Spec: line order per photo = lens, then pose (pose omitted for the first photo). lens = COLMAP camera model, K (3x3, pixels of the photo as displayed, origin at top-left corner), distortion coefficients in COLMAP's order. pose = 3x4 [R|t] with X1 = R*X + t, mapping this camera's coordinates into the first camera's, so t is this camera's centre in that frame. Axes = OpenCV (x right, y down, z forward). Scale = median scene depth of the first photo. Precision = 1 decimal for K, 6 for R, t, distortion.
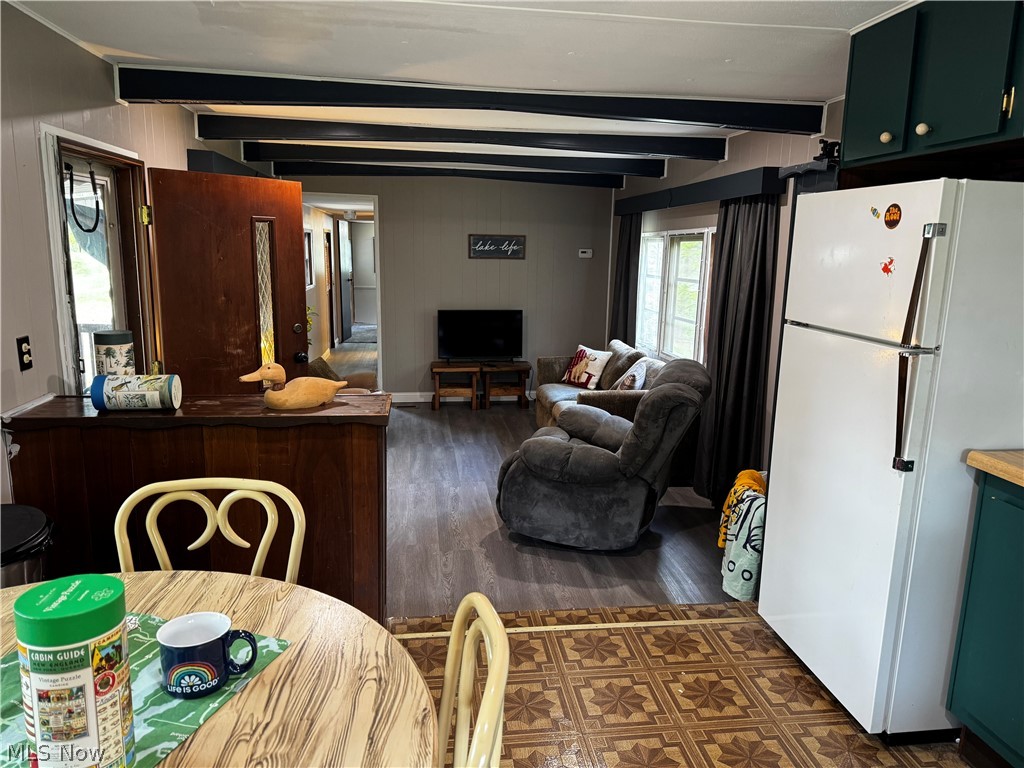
lens RADIAL K [[718.0, 0, 513.7], [0, 718.0, 386.8], [0, 0, 1]] dist [0.078142, -0.046853]
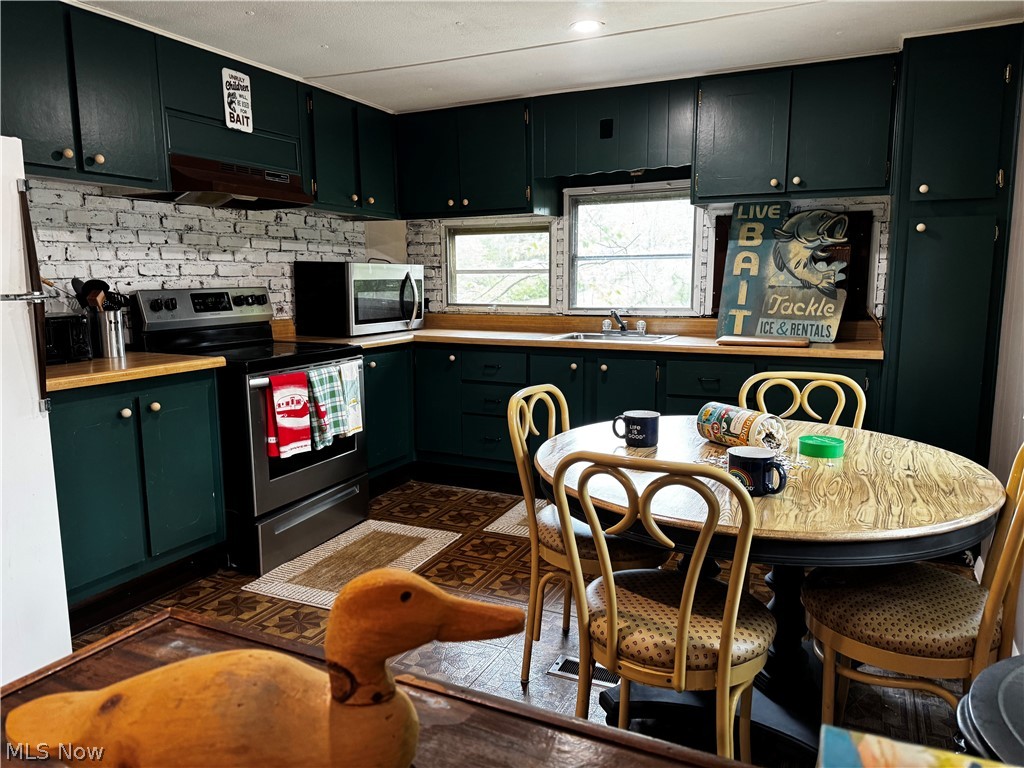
lens RADIAL K [[718.0, 0, 518.6], [0, 718.0, 383.7], [0, 0, 1]] dist [0.078142, -0.046853]
pose [[-0.839510, -0.098193, 0.534397, -0.203443], [0.094251, 0.942307, 0.321208, -0.067624], [-0.535107, 0.320025, -0.781822, 0.475946]]
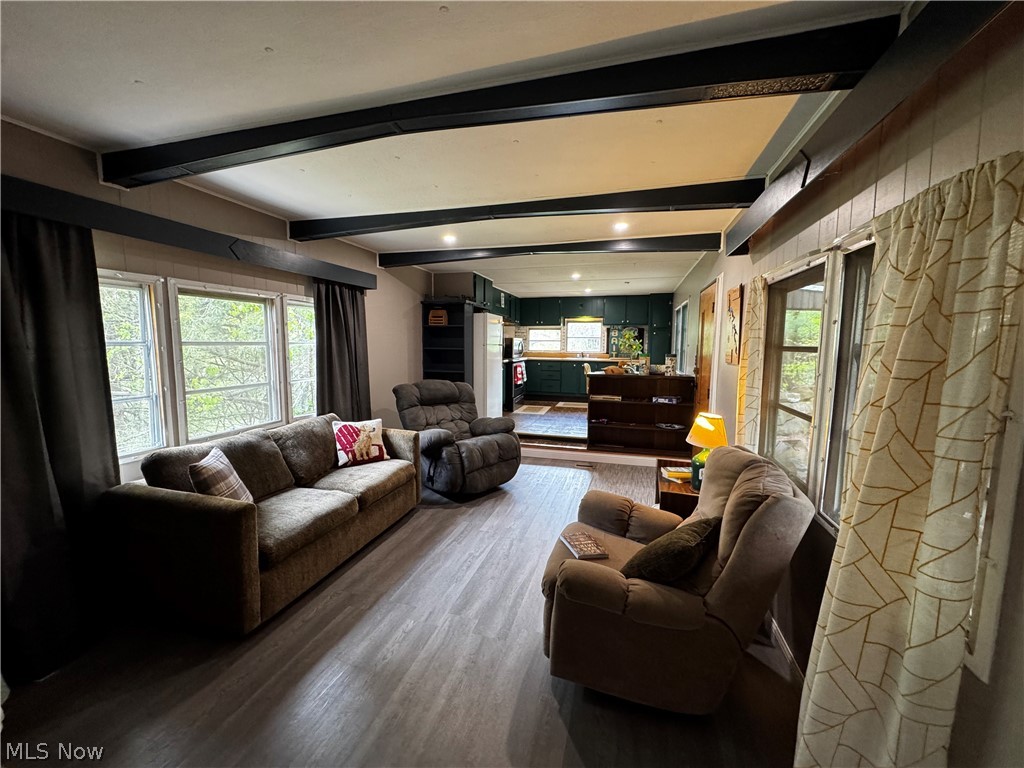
lens RADIAL K [[407.3, 0, 513.5], [0, 407.3, 386.4], [0, 0, 1]] dist [-0.004665, -0.000048]
pose [[-0.917024, -0.066796, 0.393199, -0.259871], [0.053099, 0.956652, 0.286352, -0.203953], [-0.395282, 0.283470, -0.873726, 1.209750]]
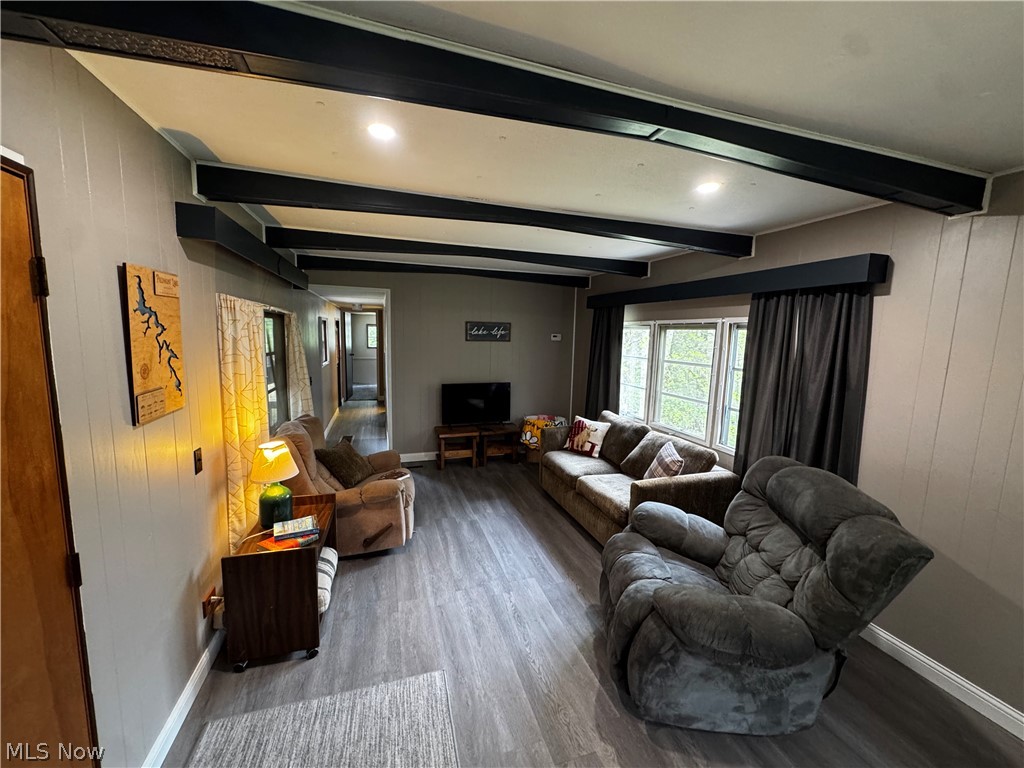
lens RADIAL K [[407.3, 0, 511.1], [0, 407.3, 381.9], [0, 0, 1]] dist [-0.004665, -0.000048]
pose [[0.984181, -0.018110, 0.176237, -0.133860], [0.029380, 0.997672, -0.061549, -0.079165], [-0.174712, 0.065754, 0.982422, 0.382974]]
